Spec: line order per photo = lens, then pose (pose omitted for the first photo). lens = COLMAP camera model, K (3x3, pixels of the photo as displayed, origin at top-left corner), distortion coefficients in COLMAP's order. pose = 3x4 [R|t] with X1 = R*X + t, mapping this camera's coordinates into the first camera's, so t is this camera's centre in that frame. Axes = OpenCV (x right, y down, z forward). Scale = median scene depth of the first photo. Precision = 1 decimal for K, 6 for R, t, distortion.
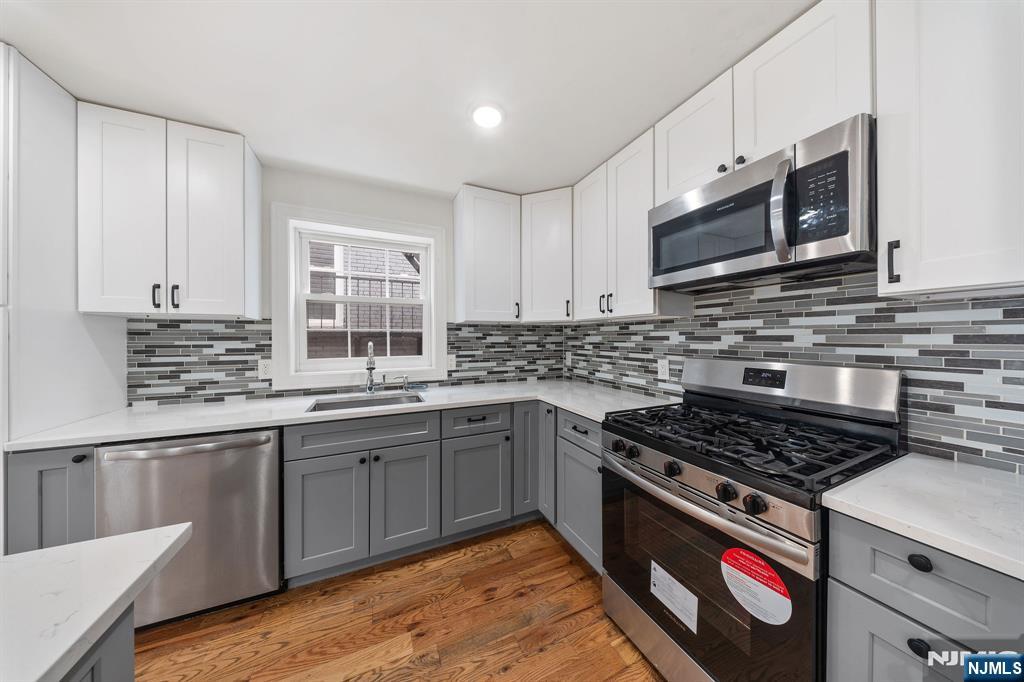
lens RADIAL K [[300.6, 0, 512.6], [0, 300.6, 338.8], [0, 0, 1]] dist [-0.000265, -0.000993]
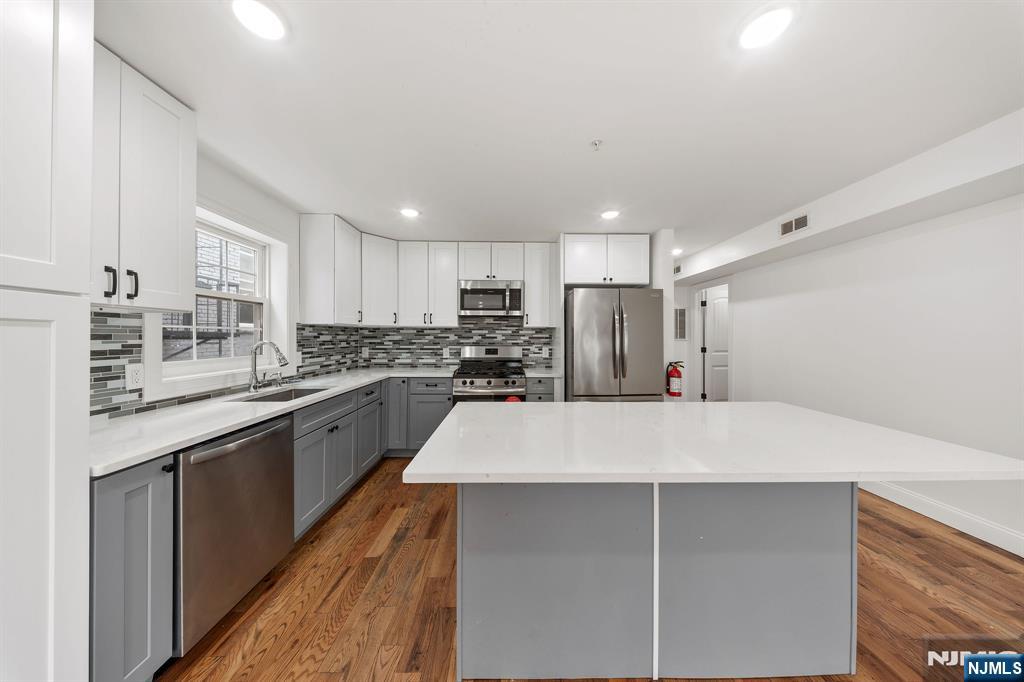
lens RADIAL K [[300.6, 0, 507.9], [0, 300.6, 336.7], [0, 0, 1]] dist [-0.000265, -0.000993]
pose [[0.409060, 0.004137, 0.912498, -1.152826], [-0.000313, 0.999990, -0.004394, 0.001686], [-0.912508, 0.001511, 0.409057, -0.200310]]
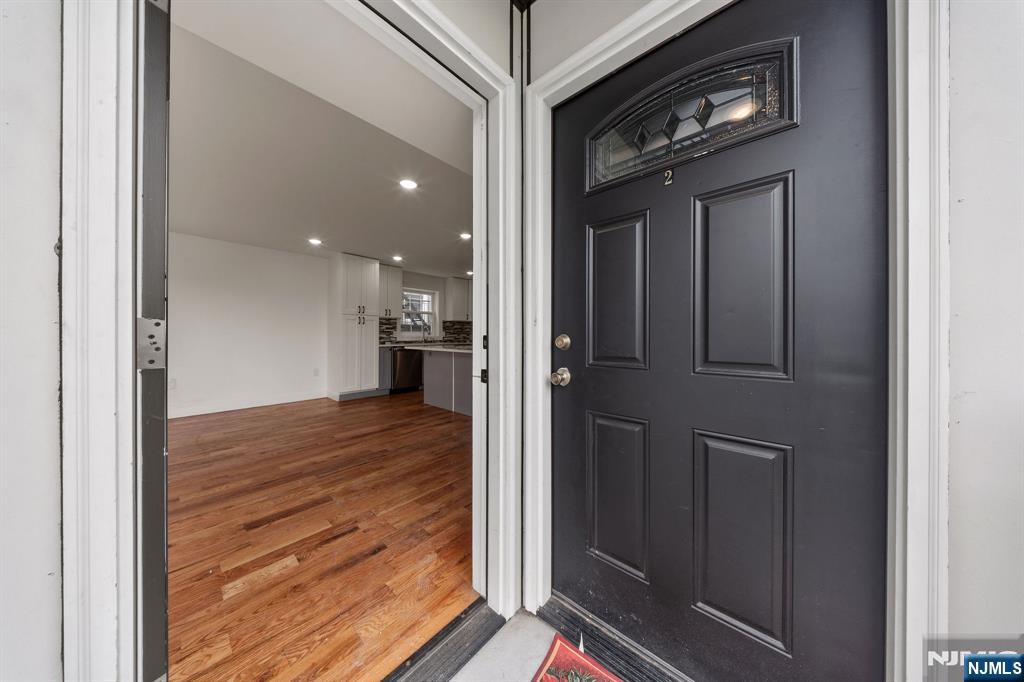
lens RADIAL K [[300.6, 0, 510.3], [0, 300.6, 333.5], [0, 0, 1]] dist [-0.000265, -0.000993]
pose [[0.913455, 0.004746, 0.406912, -1.016486], [-0.002341, 0.999977, -0.006407, 0.112796], [-0.406933, 0.004900, 0.913445, -2.425235]]
